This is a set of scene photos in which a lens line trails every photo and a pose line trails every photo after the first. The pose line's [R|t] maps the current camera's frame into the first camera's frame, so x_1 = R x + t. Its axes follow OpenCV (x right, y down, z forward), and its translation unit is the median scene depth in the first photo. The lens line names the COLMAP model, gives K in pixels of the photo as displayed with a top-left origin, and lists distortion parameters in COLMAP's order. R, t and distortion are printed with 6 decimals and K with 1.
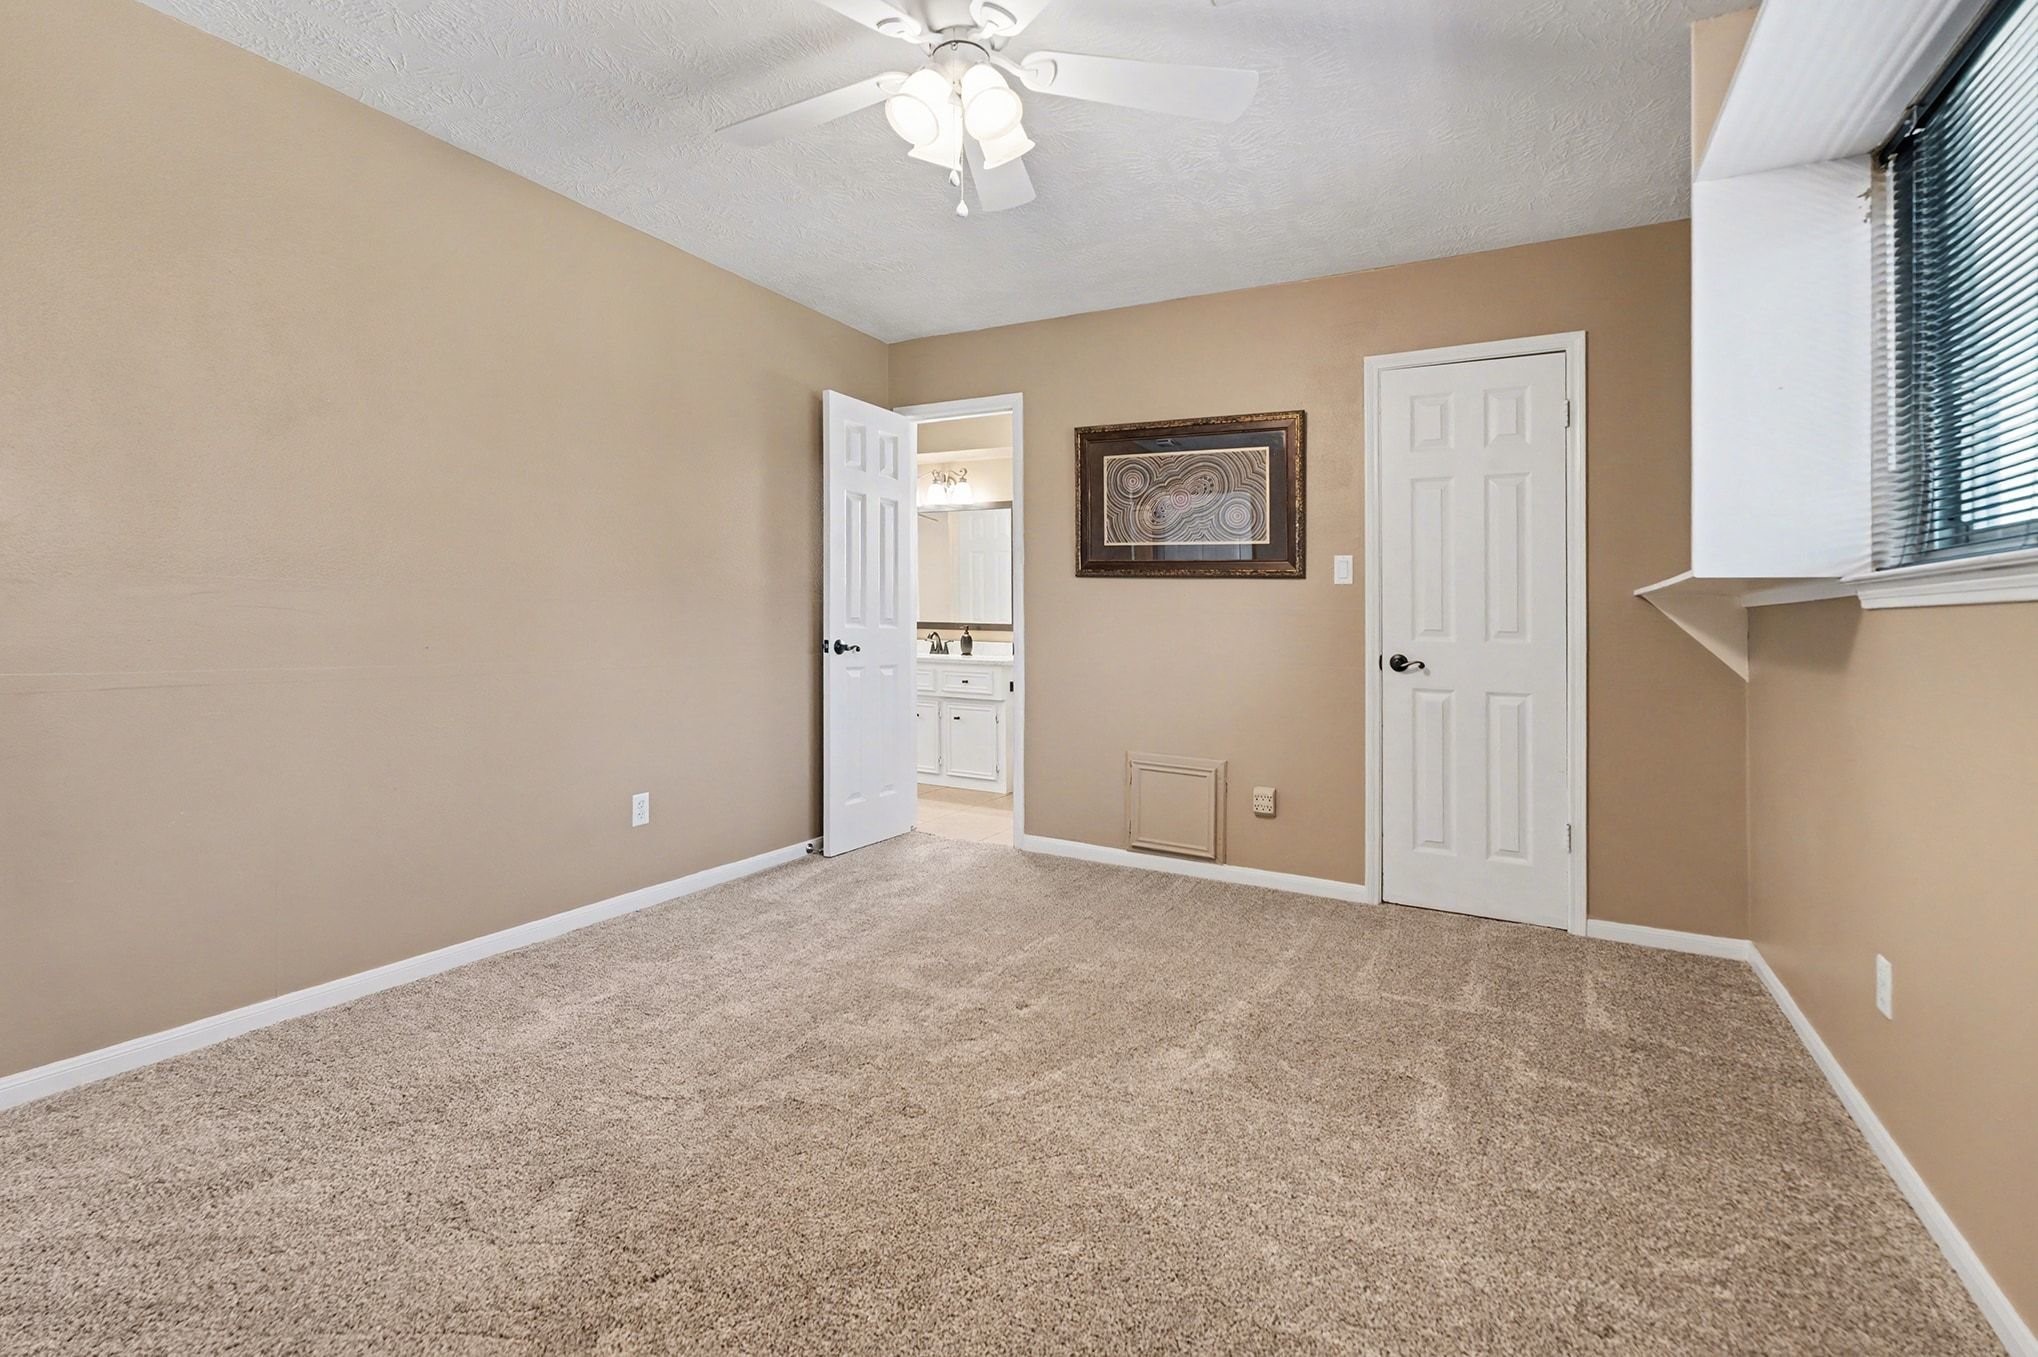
lens RADIAL K [[932.3, 0, 986.4], [0, 932.3, 617.7], [0, 0, 1]] dist [0.006079, 0.000917]
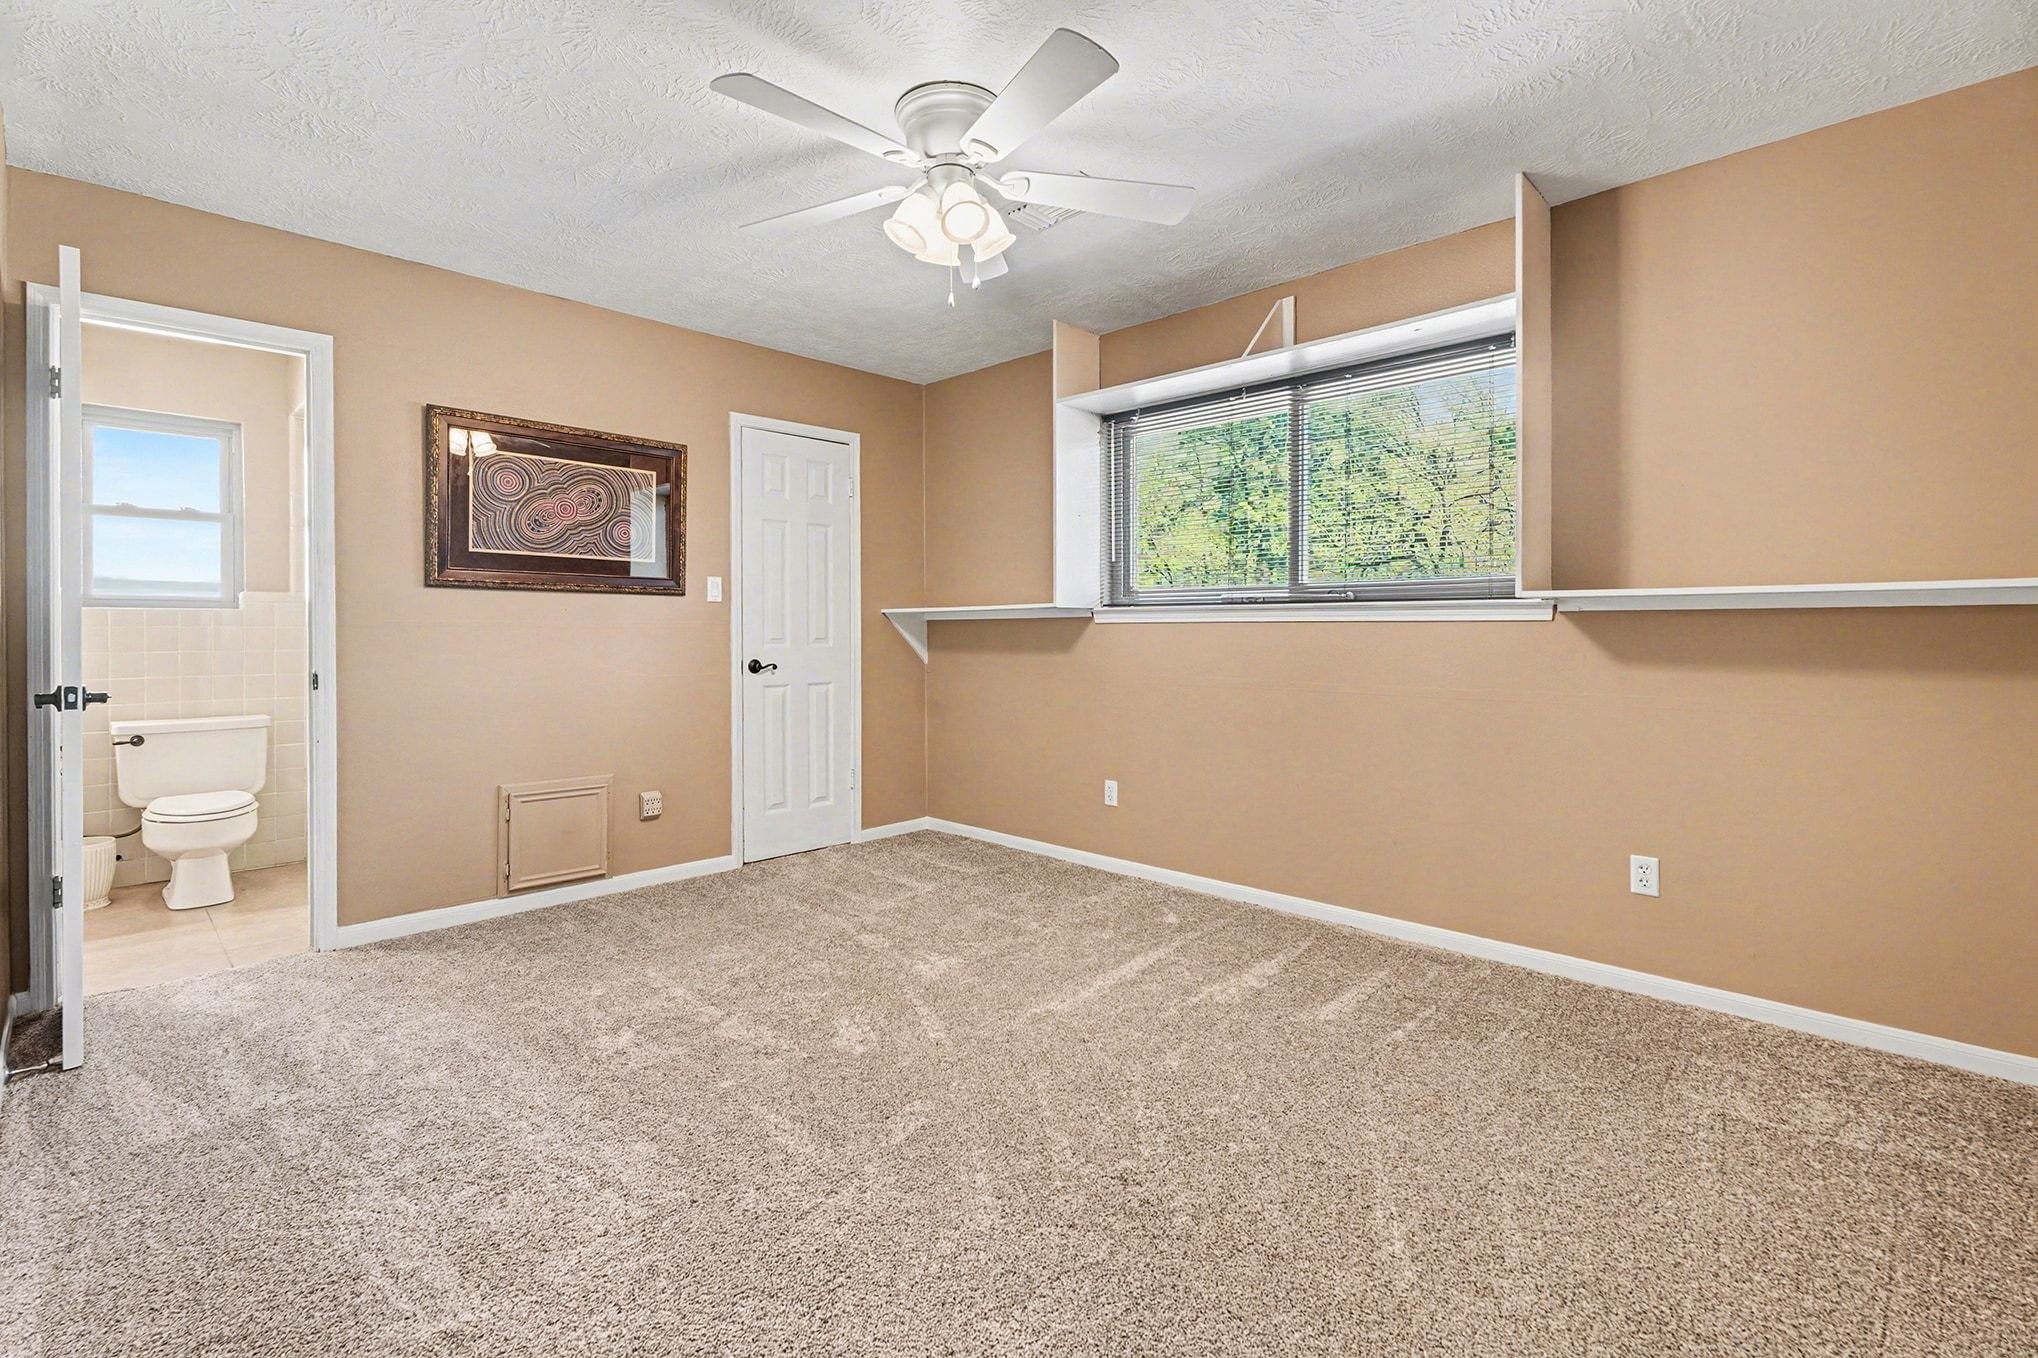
lens RADIAL K [[932.3, 0, 1018.4], [0, 932.3, 615.3], [0, 0, 1]] dist [0.006079, 0.000917]
pose [[0.264602, -0.002598, 0.964354, -0.644337], [0.009339, 0.999956, 0.000132, -0.015664], [-0.964313, 0.008971, 0.264614, 0.329448]]
